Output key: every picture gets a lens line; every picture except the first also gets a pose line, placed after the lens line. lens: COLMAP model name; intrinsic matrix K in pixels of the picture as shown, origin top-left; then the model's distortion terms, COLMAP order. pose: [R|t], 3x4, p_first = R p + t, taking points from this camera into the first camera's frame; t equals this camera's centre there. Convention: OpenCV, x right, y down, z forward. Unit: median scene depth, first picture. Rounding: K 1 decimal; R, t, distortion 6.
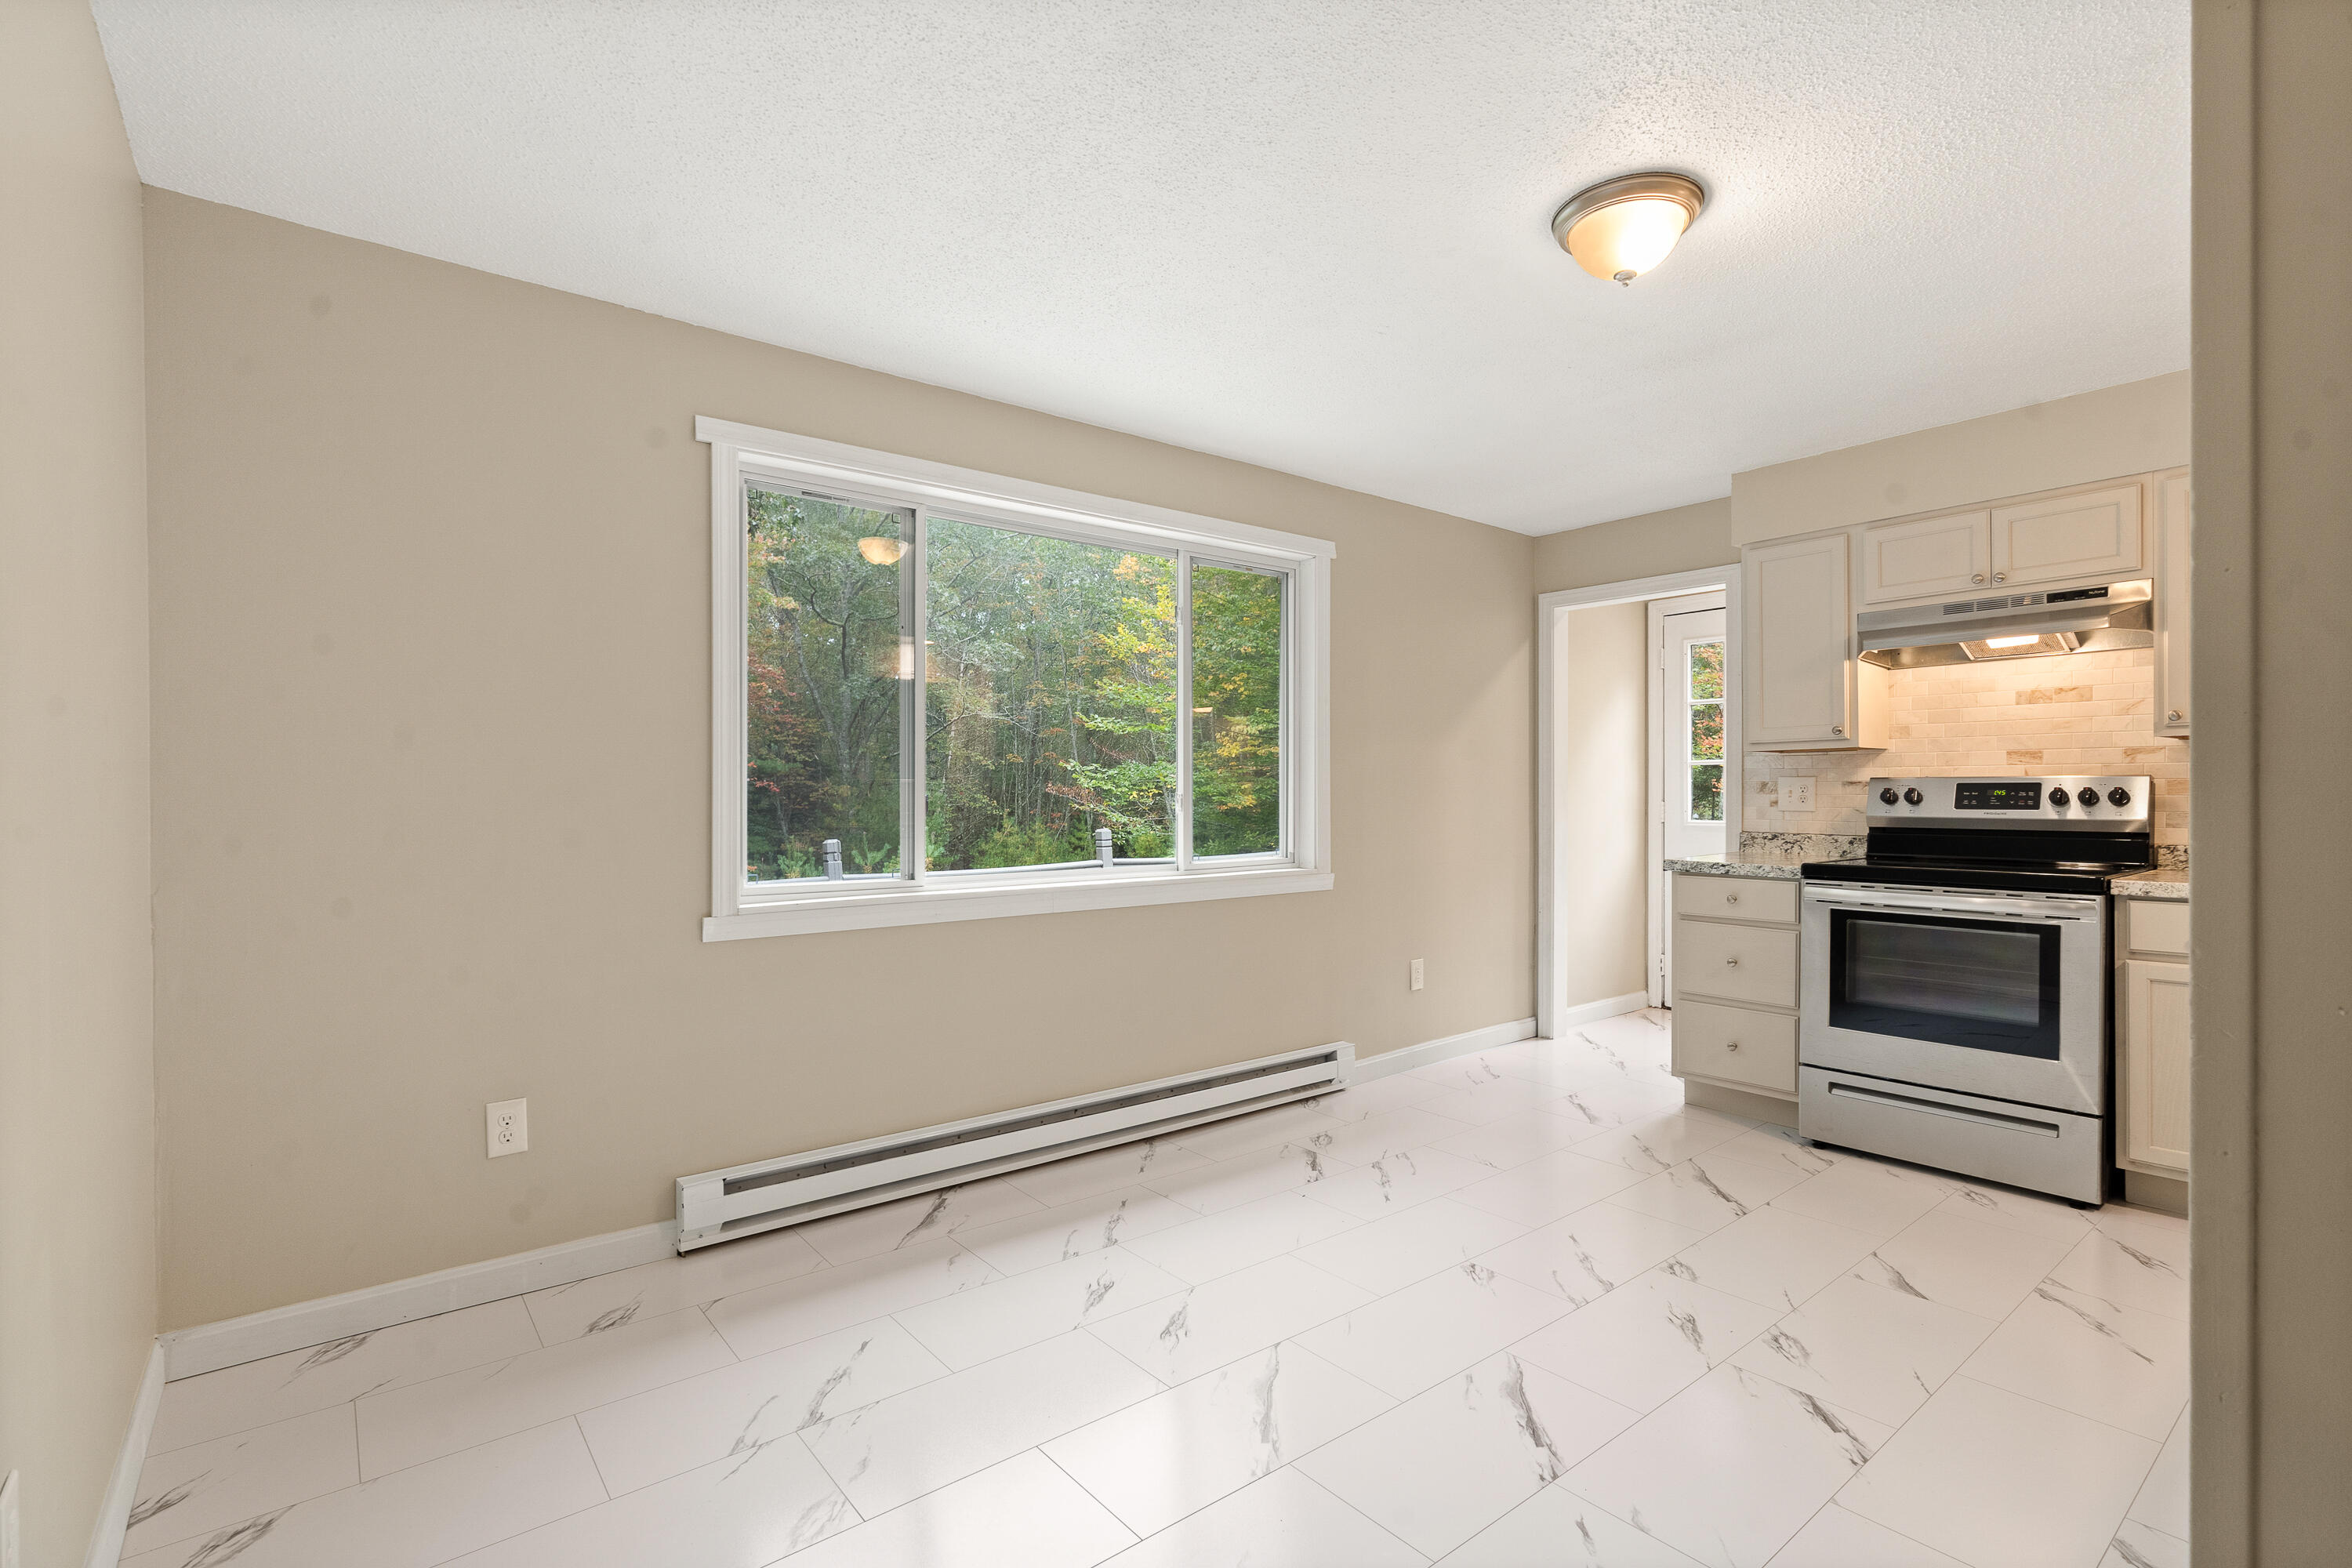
lens RADIAL K [[1080.7, 0, 1176.0], [0, 1080.7, 807.2], [0, 0, 1]] dist [-0.002495, 0.001546]
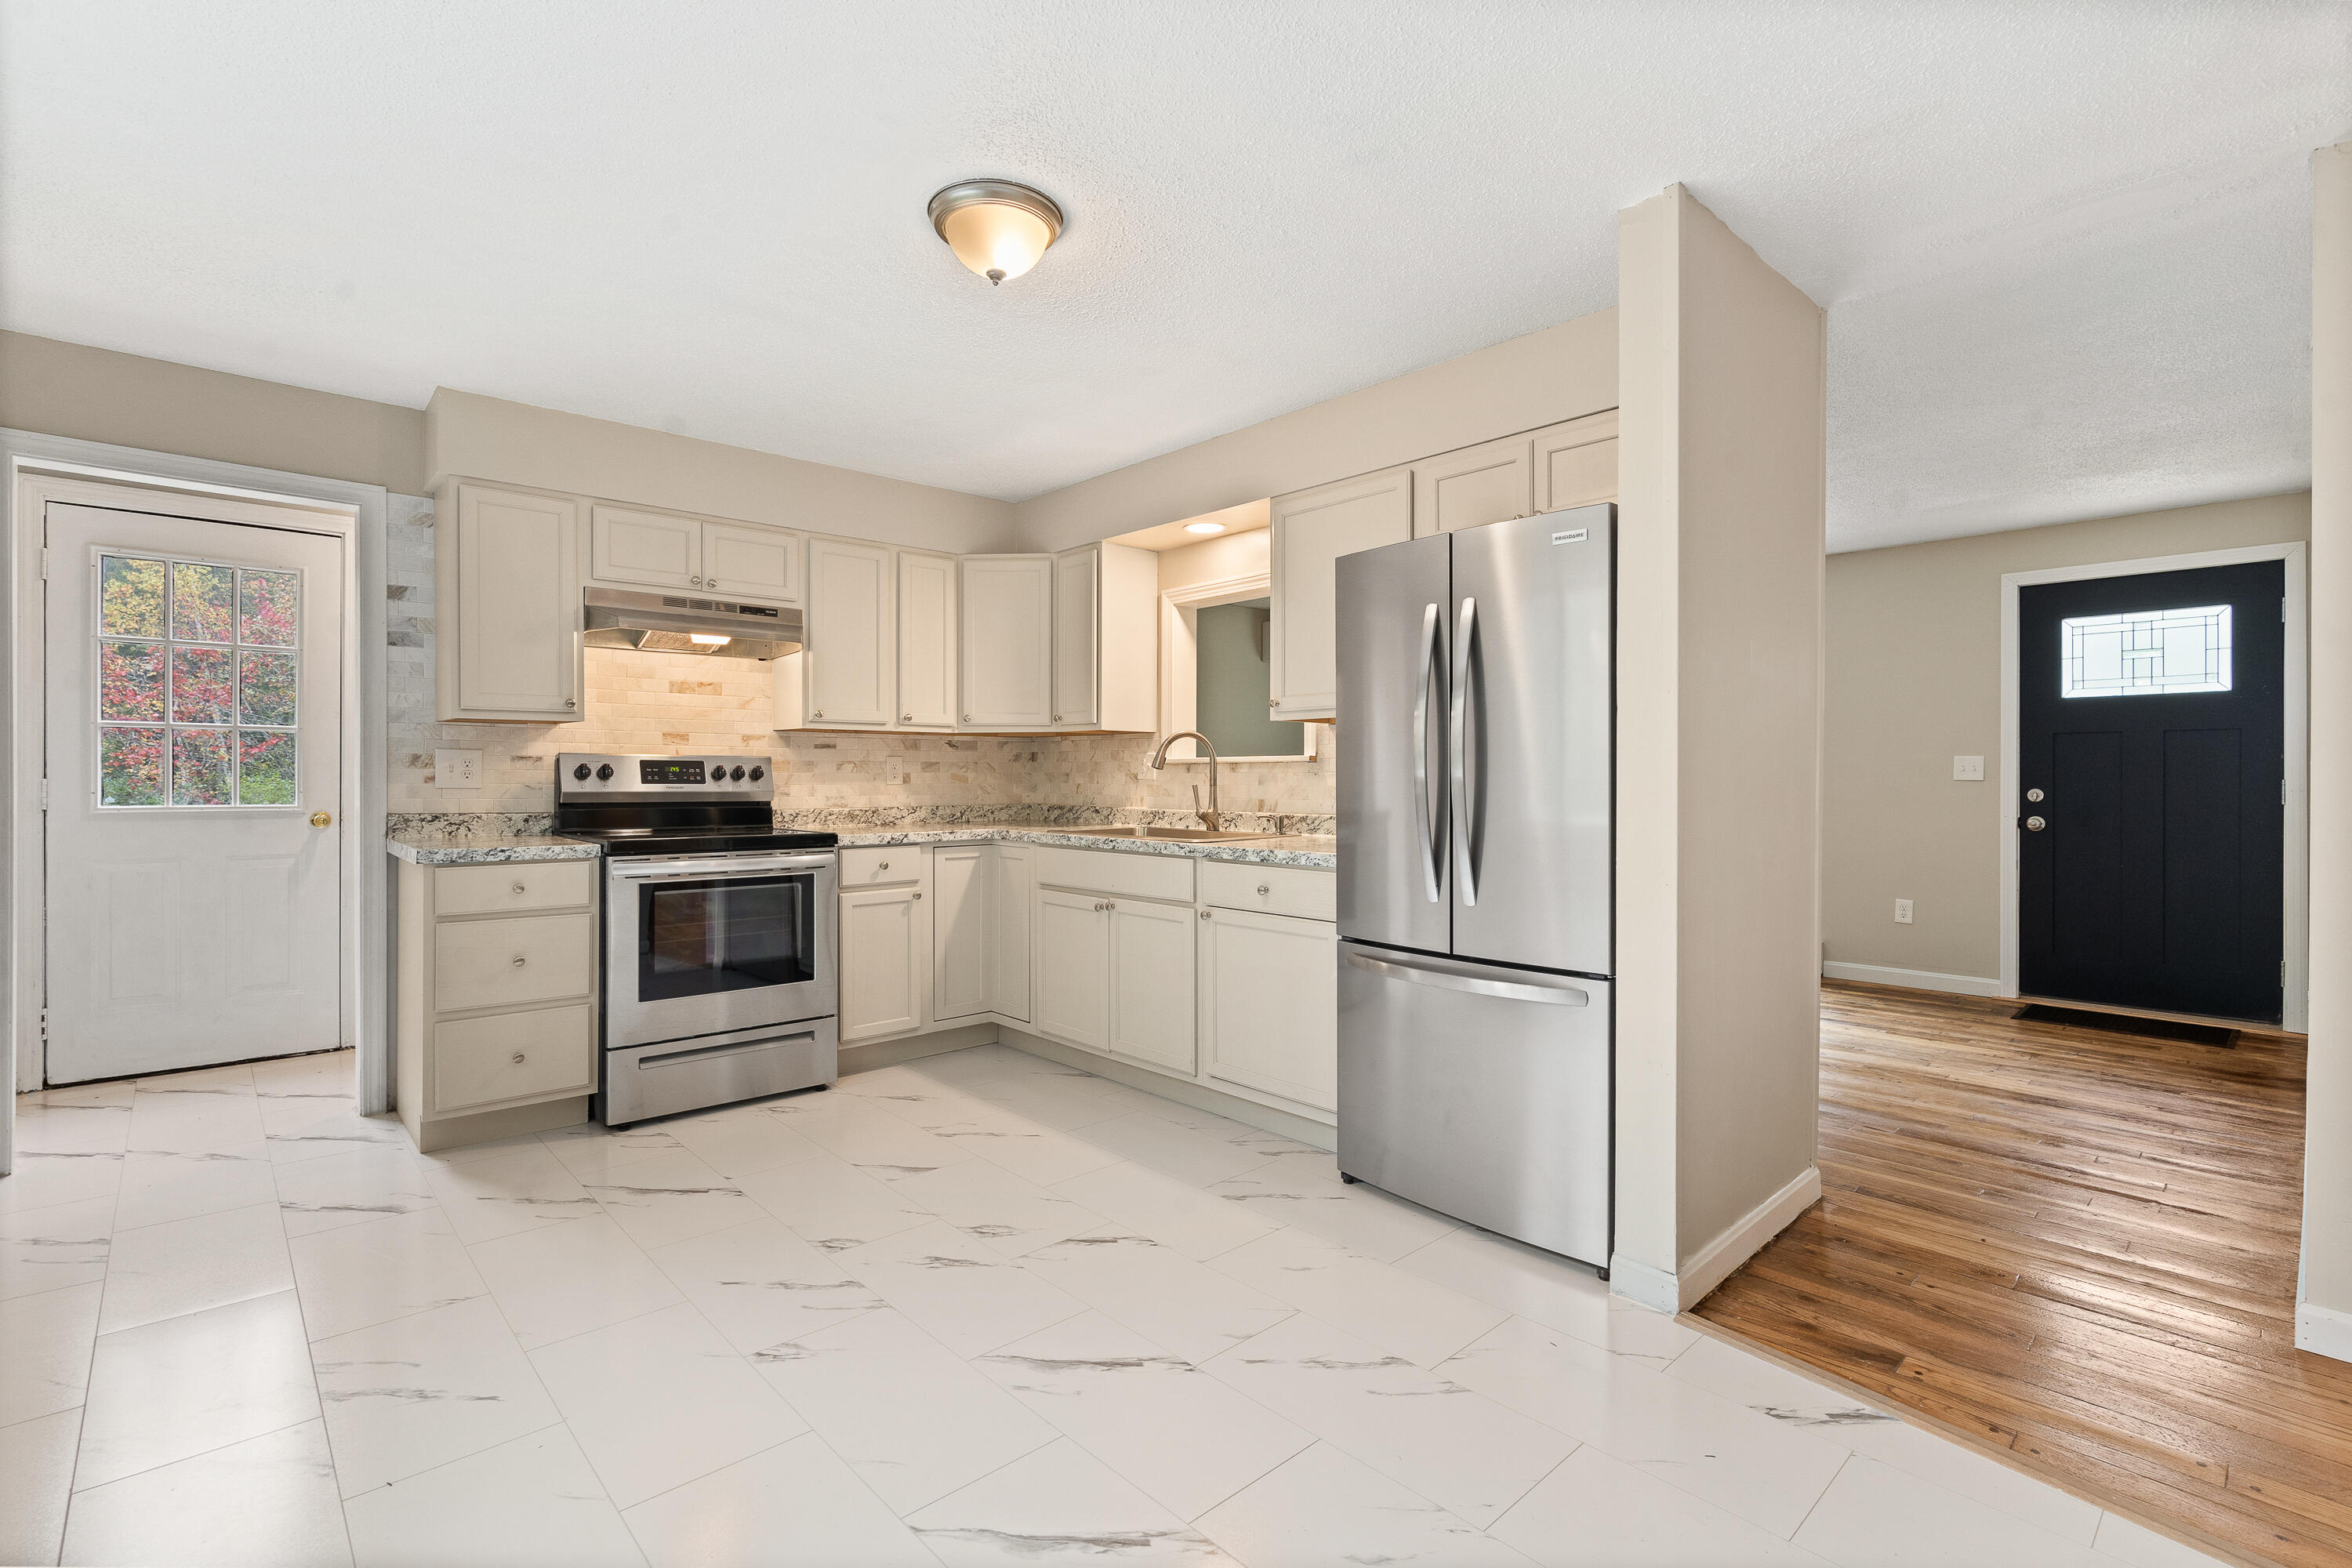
lens RADIAL K [[1080.7, 0, 1163.8], [0, 1080.7, 777.8], [0, 0, 1]] dist [-0.002495, 0.001546]
pose [[-0.060057, 0.002122, 0.998193, -0.406198], [0.007830, 0.999968, -0.001655, 0.001600], [-0.998164, 0.007716, -0.060072, 0.561517]]
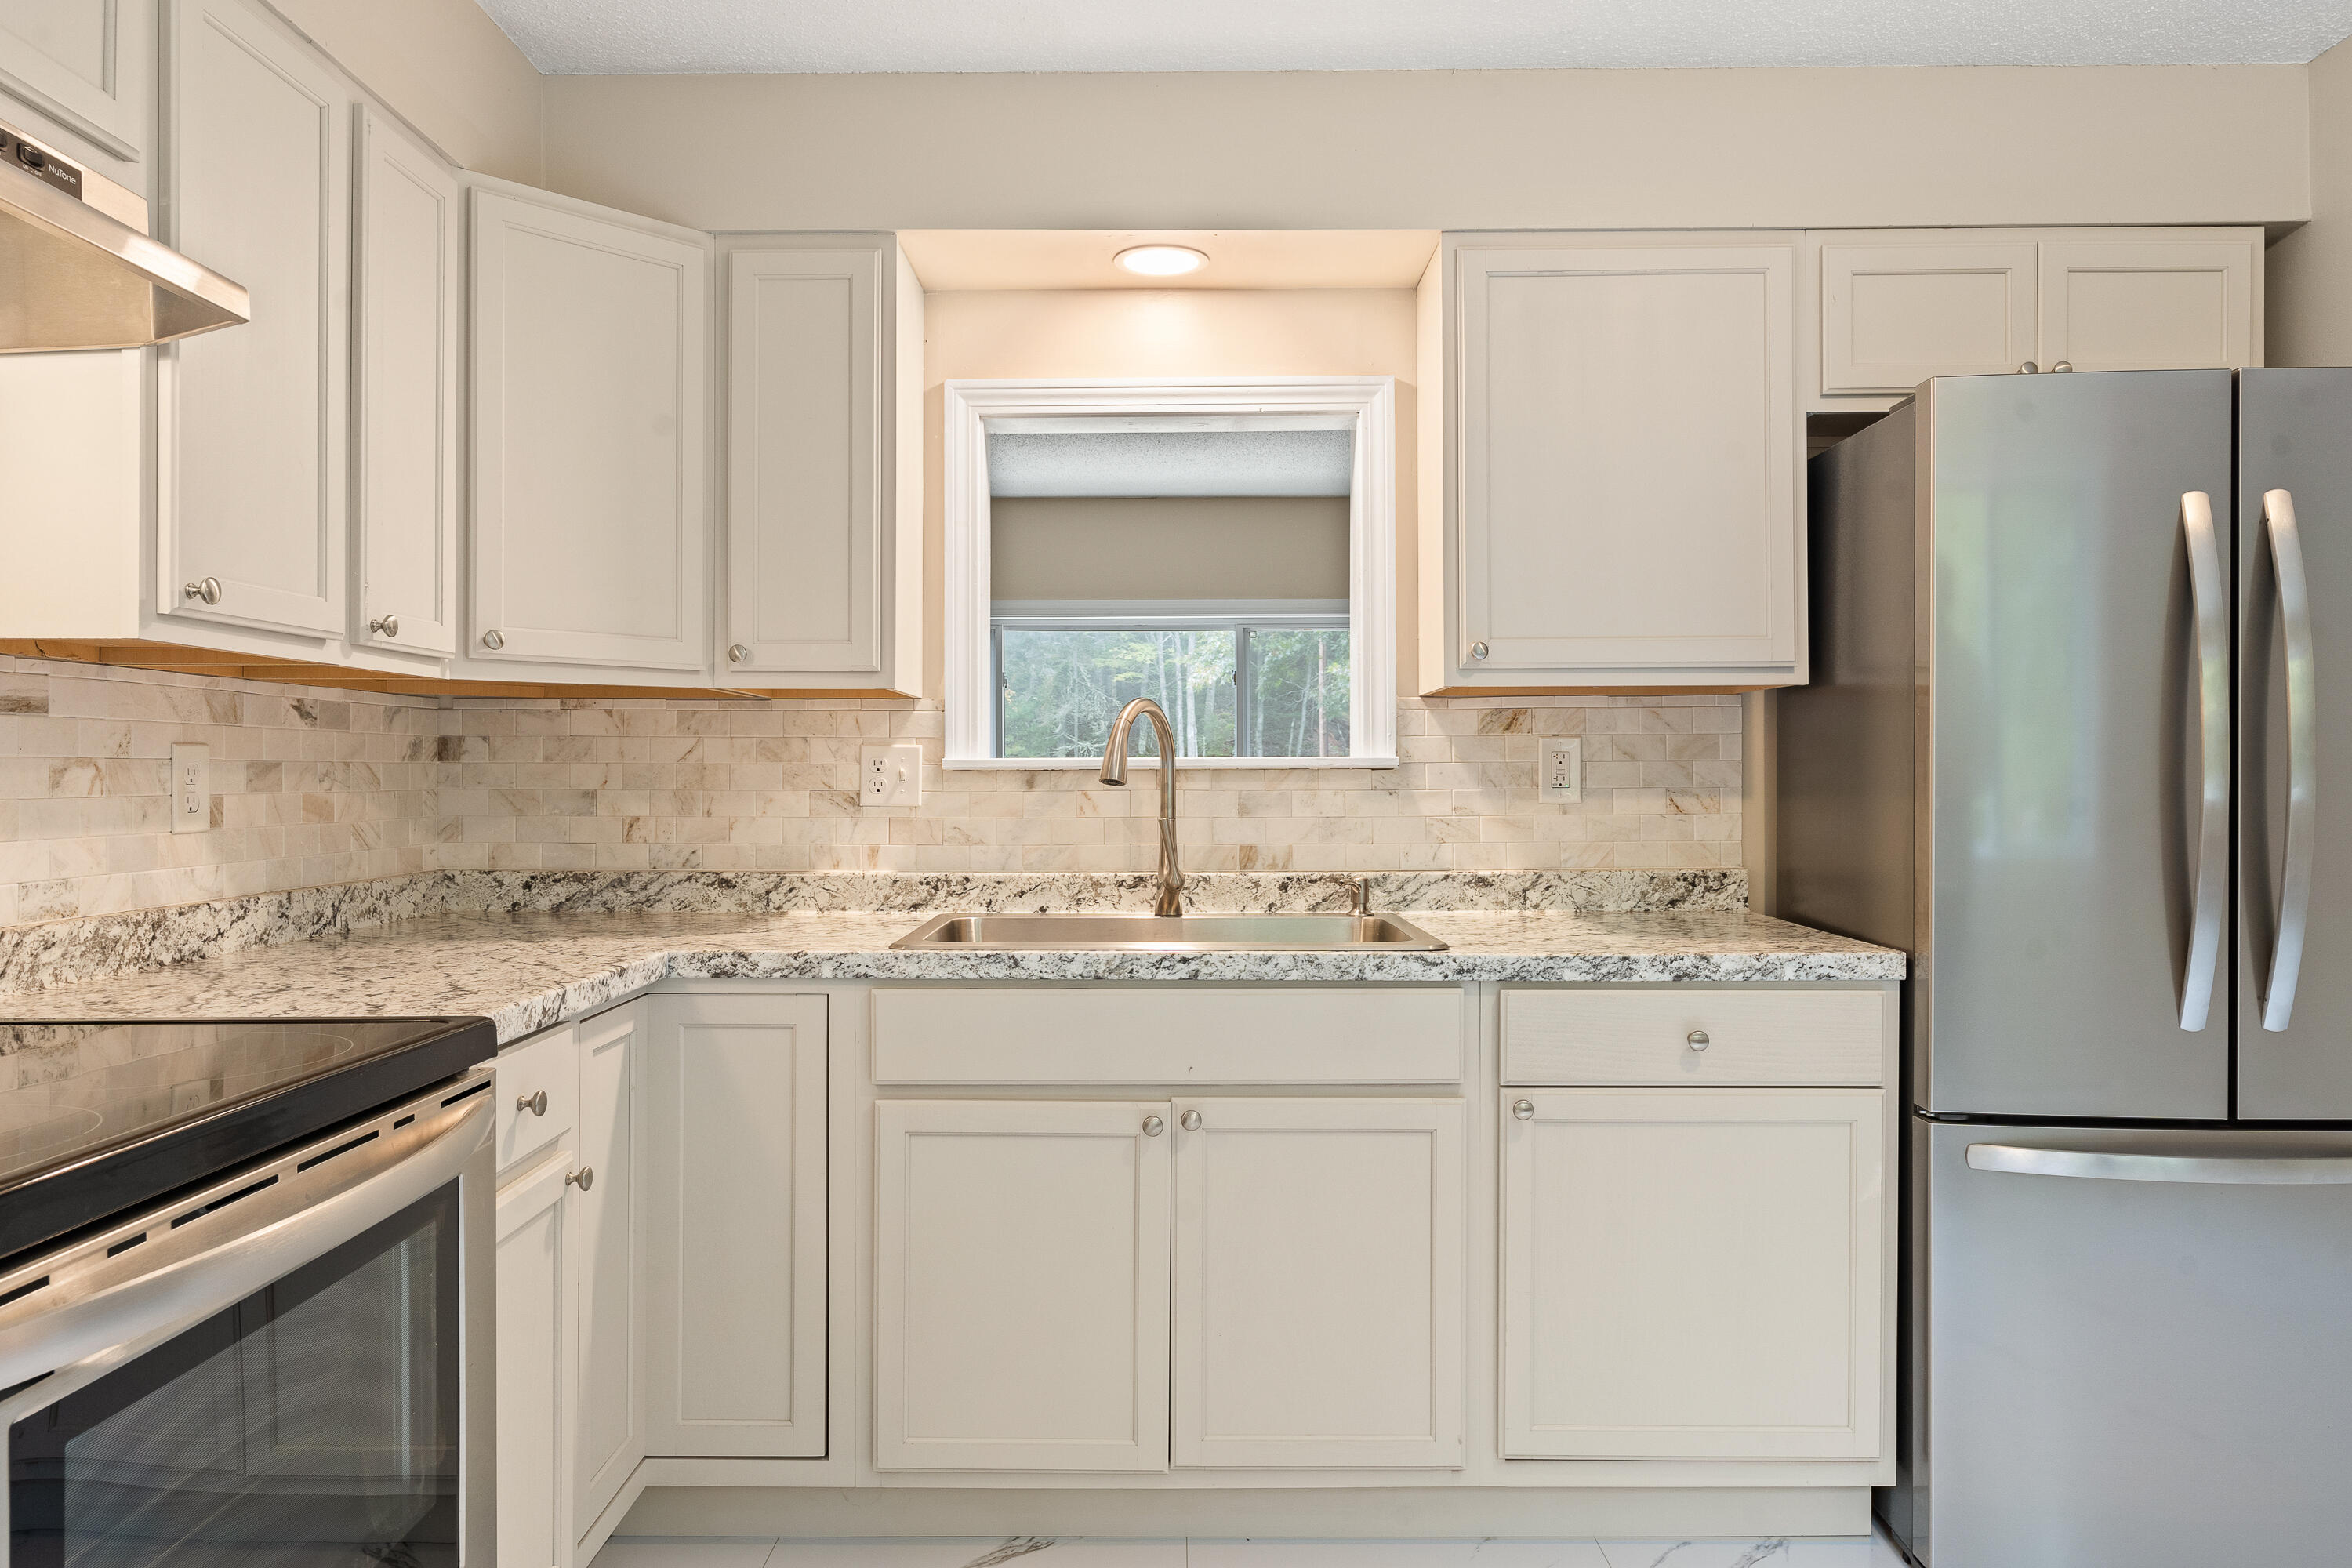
lens RADIAL K [[1558.4, 0, 1158.6], [0, 1558.4, 770.6], [0, 0, 1]] dist [-0.002175, 0.004784]
pose [[-0.778627, 0.007631, 0.627440, 0.278827], [0.009396, 0.999956, -0.000501, -0.015608], [-0.627416, 0.005505, -0.778664, 1.056692]]
